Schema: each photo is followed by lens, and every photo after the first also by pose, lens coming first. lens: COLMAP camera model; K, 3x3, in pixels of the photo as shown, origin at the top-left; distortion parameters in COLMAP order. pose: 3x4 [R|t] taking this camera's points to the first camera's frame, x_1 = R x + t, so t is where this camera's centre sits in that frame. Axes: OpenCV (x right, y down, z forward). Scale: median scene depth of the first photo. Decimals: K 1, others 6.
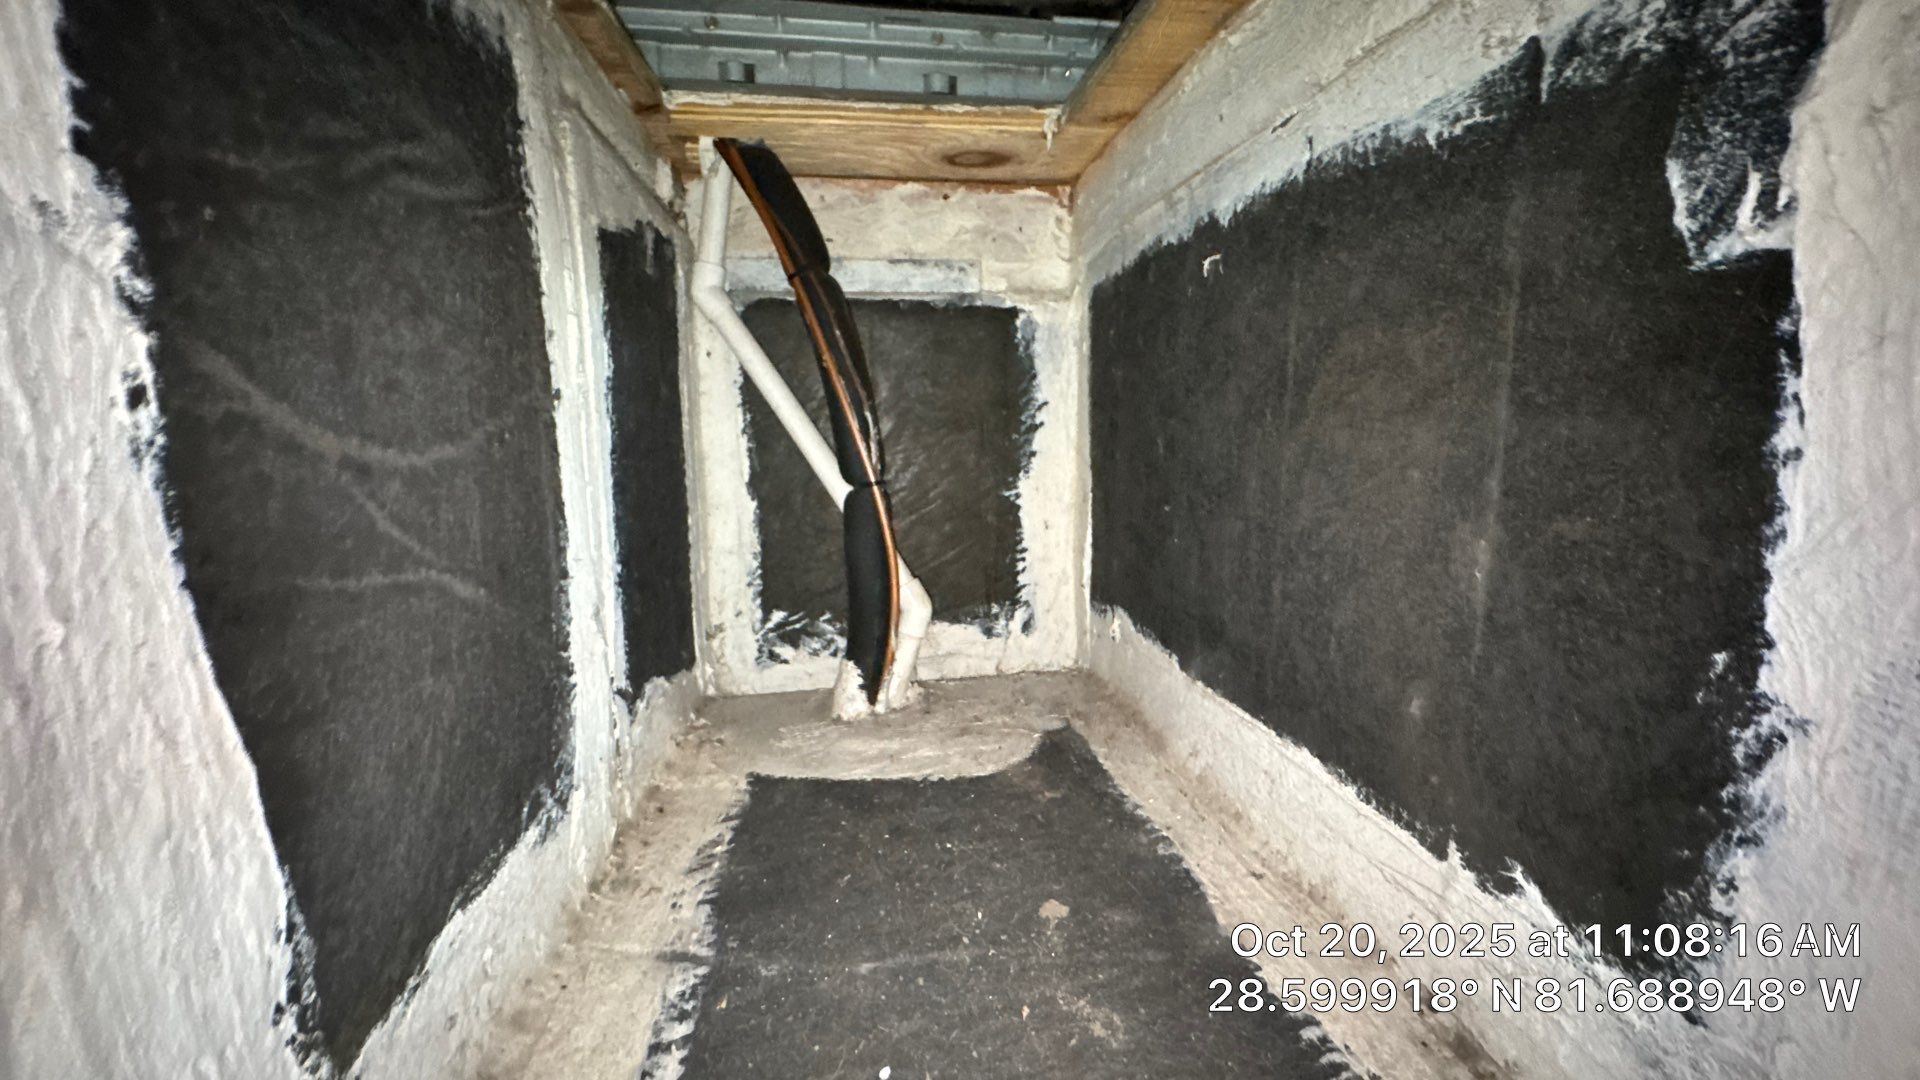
lens RADIAL K [[769.9, 0, 957.3], [0, 769.9, 541.2], [0, 0, 1]] dist [-0.007561, 0.001767]
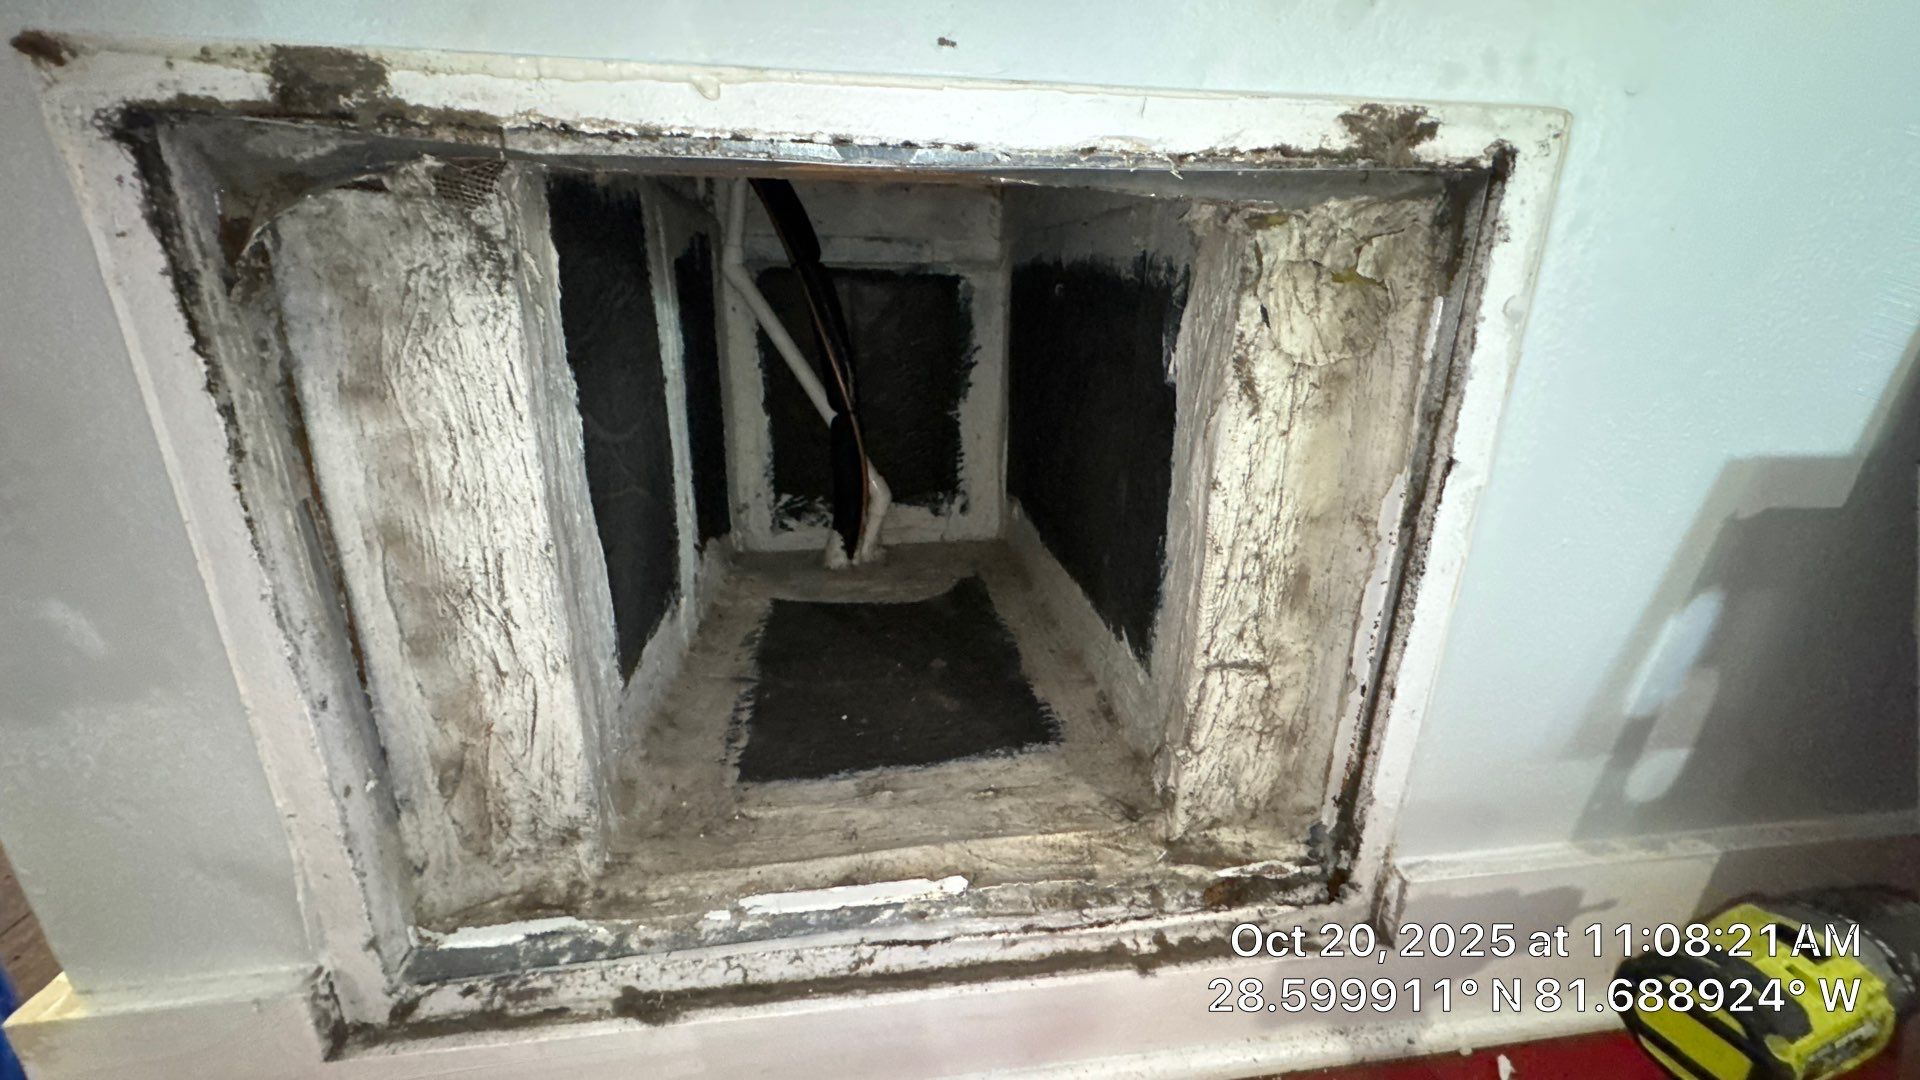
lens RADIAL K [[769.9, 0, 957.8], [0, 769.9, 542.0], [0, 0, 1]] dist [-0.007561, 0.001767]
pose [[0.999741, 0.022423, 0.003926, 0.102981], [-0.022764, 0.985711, 0.166899, -0.085994], [-0.000128, -0.166945, 0.985966, -0.531794]]
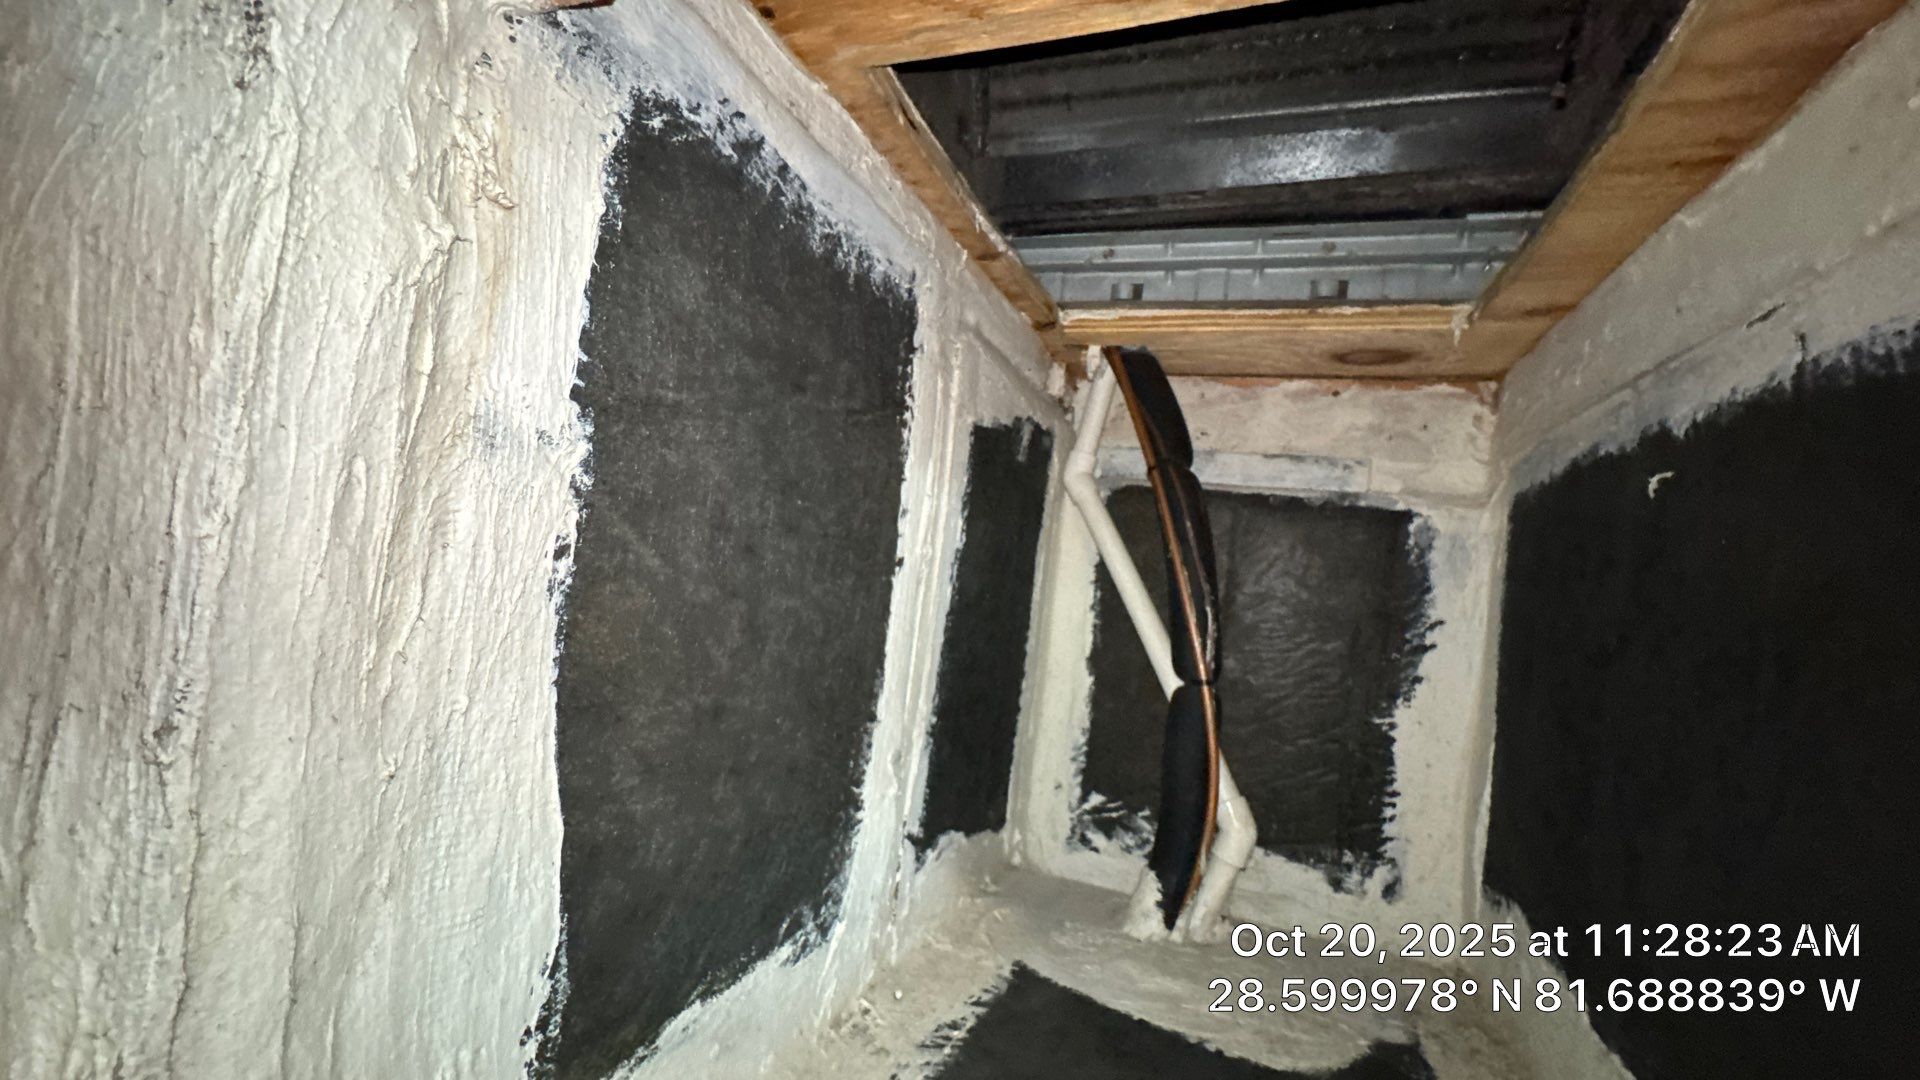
lens RADIAL K [[769.9, 0, 958.4], [0, 769.9, 539.7], [0, 0, 1]] dist [-0.007561, 0.001767]
pose [[0.864090, 0.091286, -0.494990, 0.086629], [-0.196894, 0.966356, -0.165496, -0.030947], [0.463229, 0.240464, 0.852992, 0.021550]]
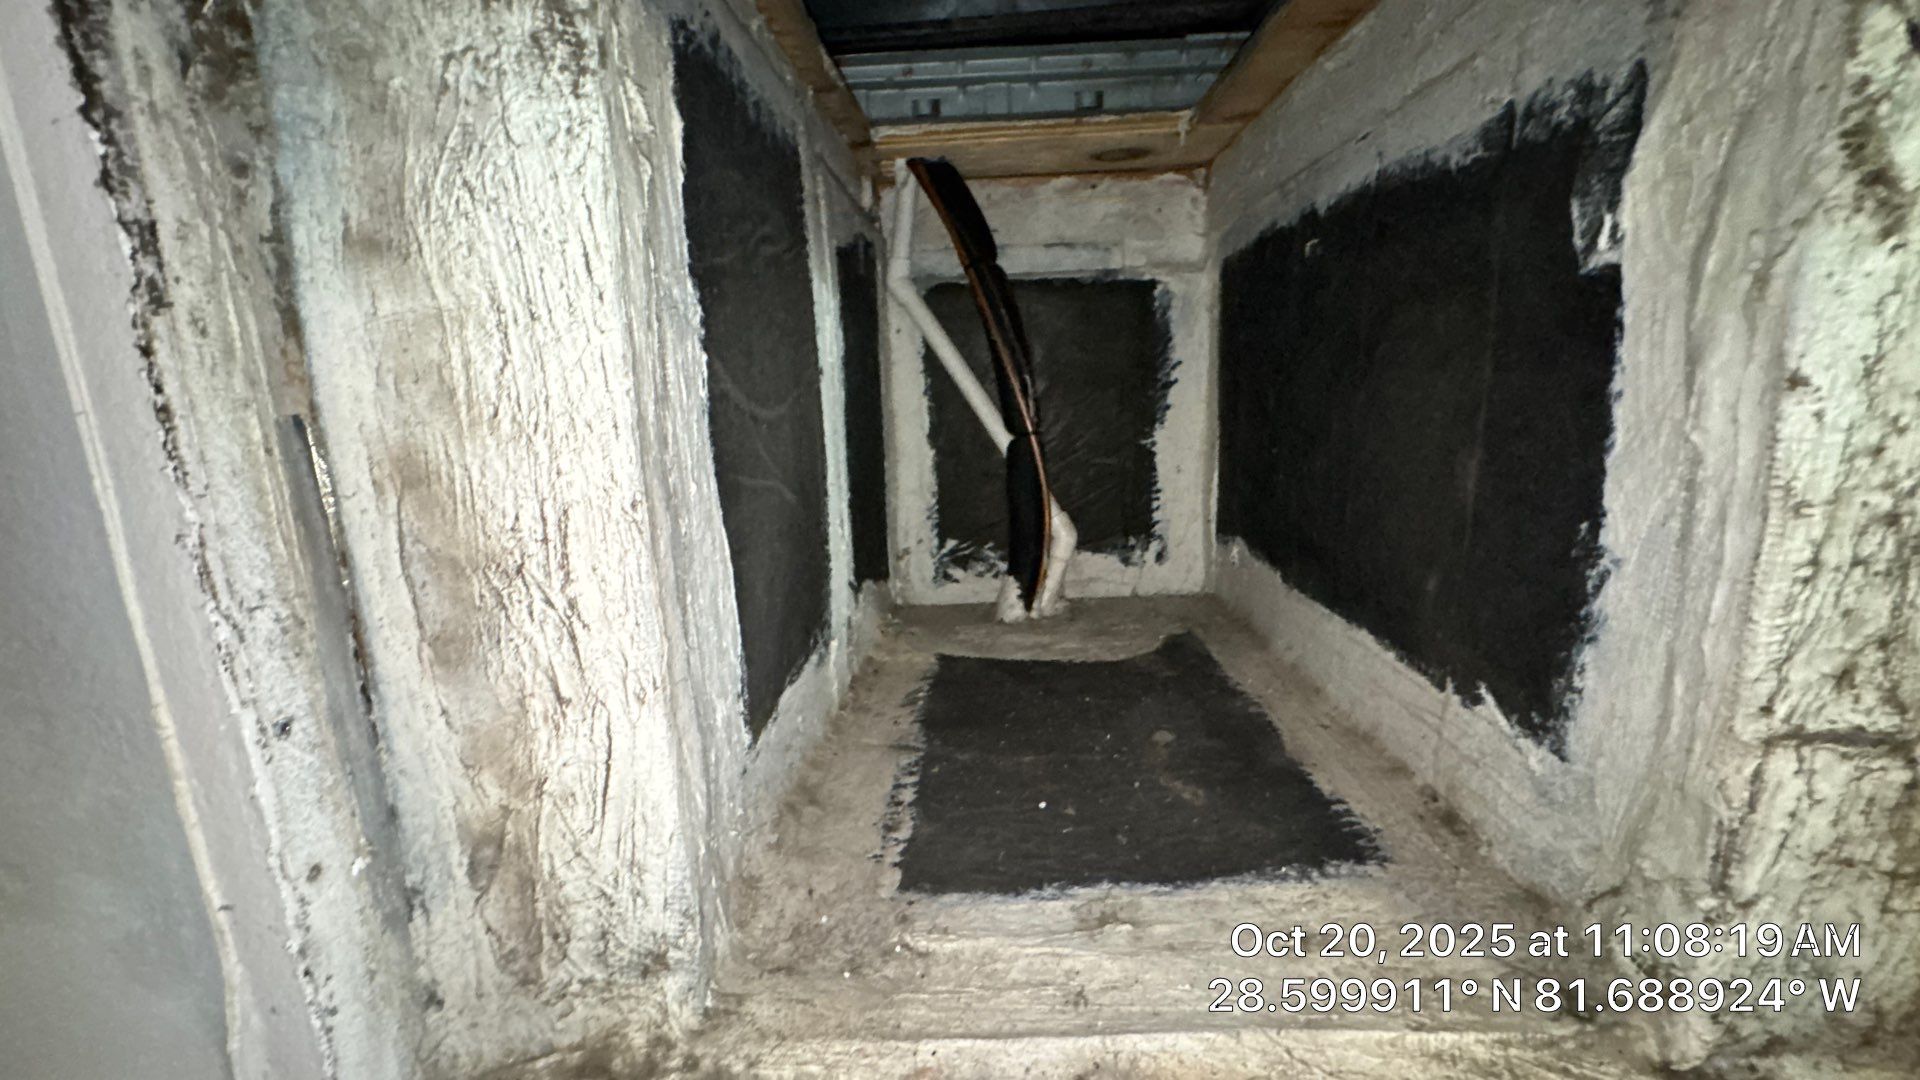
lens RADIAL K [[769.9, 0, 956.3], [0, 769.9, 541.2], [0, 0, 1]] dist [-0.007561, 0.001767]
pose [[0.981773, 0.014070, -0.189535, 0.011362], [-0.004011, 0.998568, 0.053350, 0.035690], [0.190014, -0.051618, 0.980424, -0.267429]]
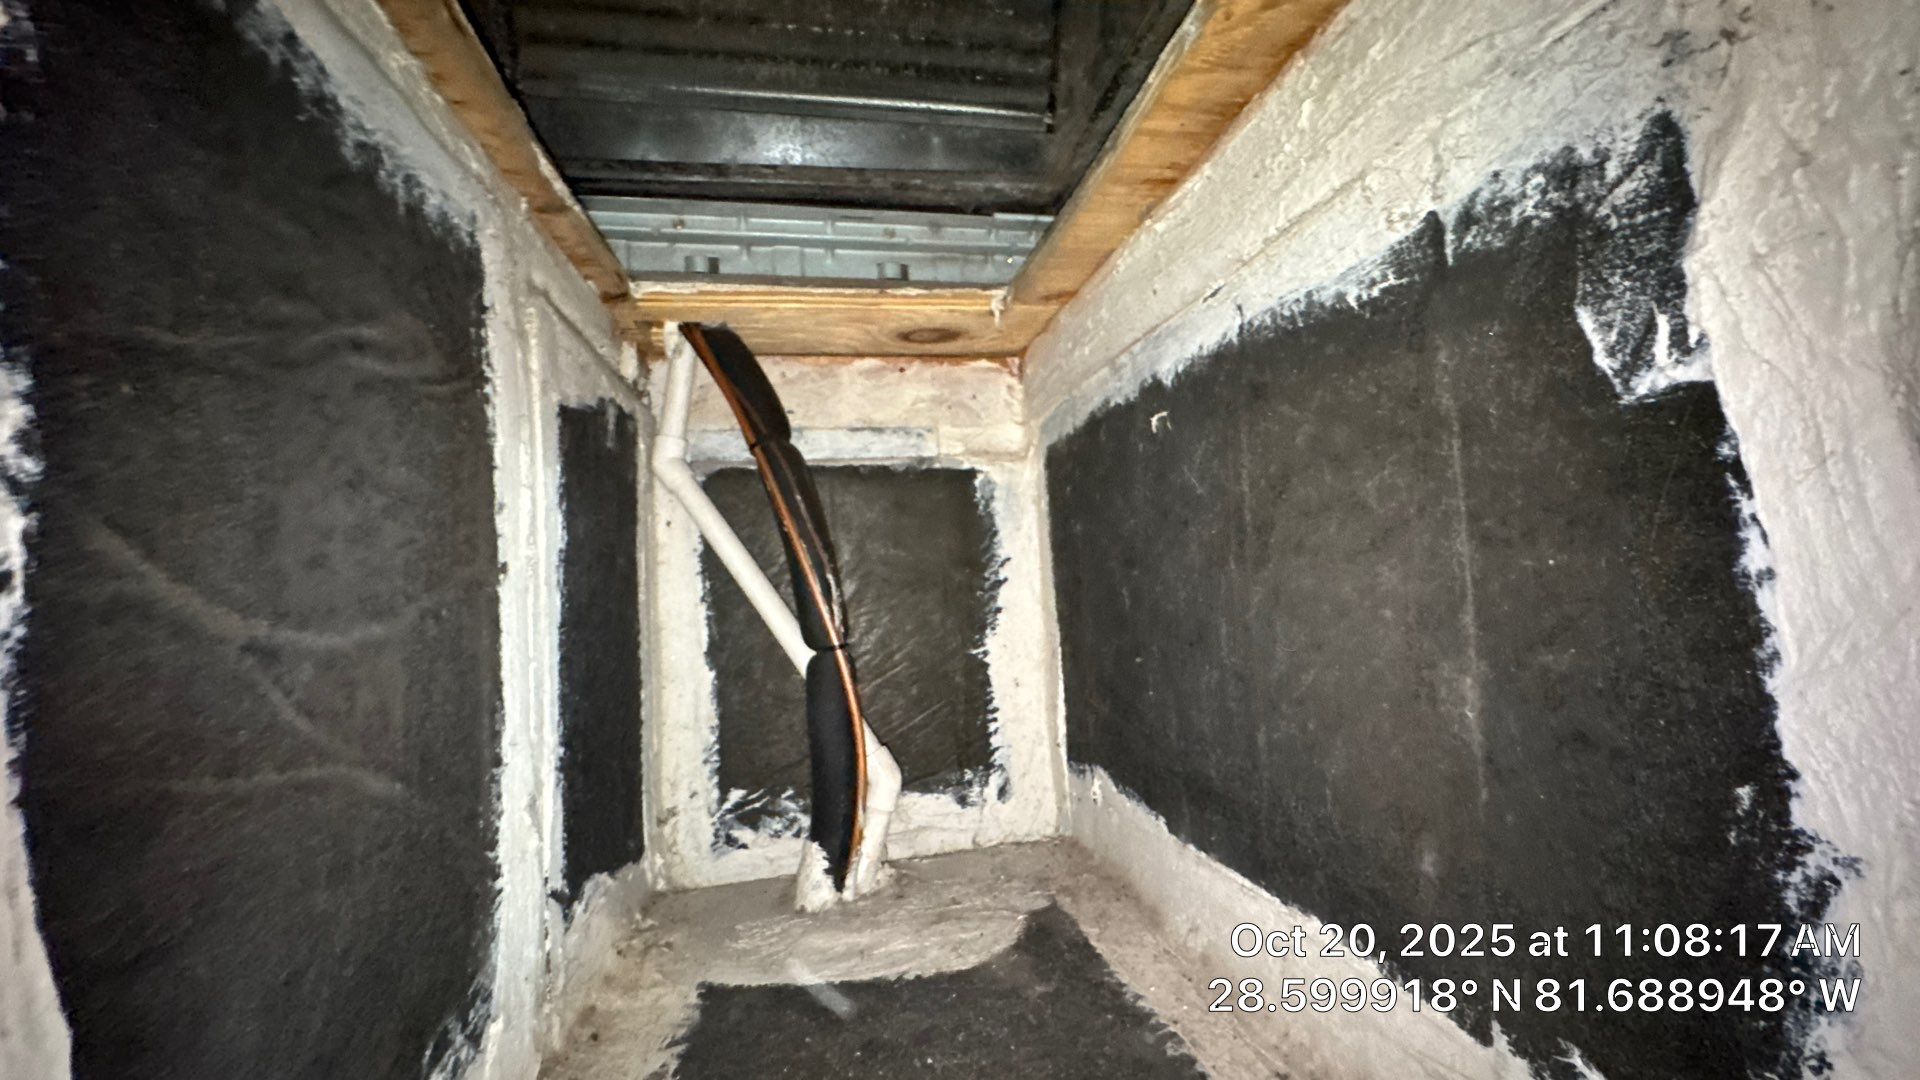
lens RADIAL K [[769.9, 0, 957.4], [0, 769.9, 539.8], [0, 0, 1]] dist [-0.007561, 0.001767]
pose [[0.998060, -0.037729, 0.049532, -0.000210], [0.047154, 0.977508, -0.205561, -0.000933], [-0.040662, 0.207498, 0.977390, 0.019928]]
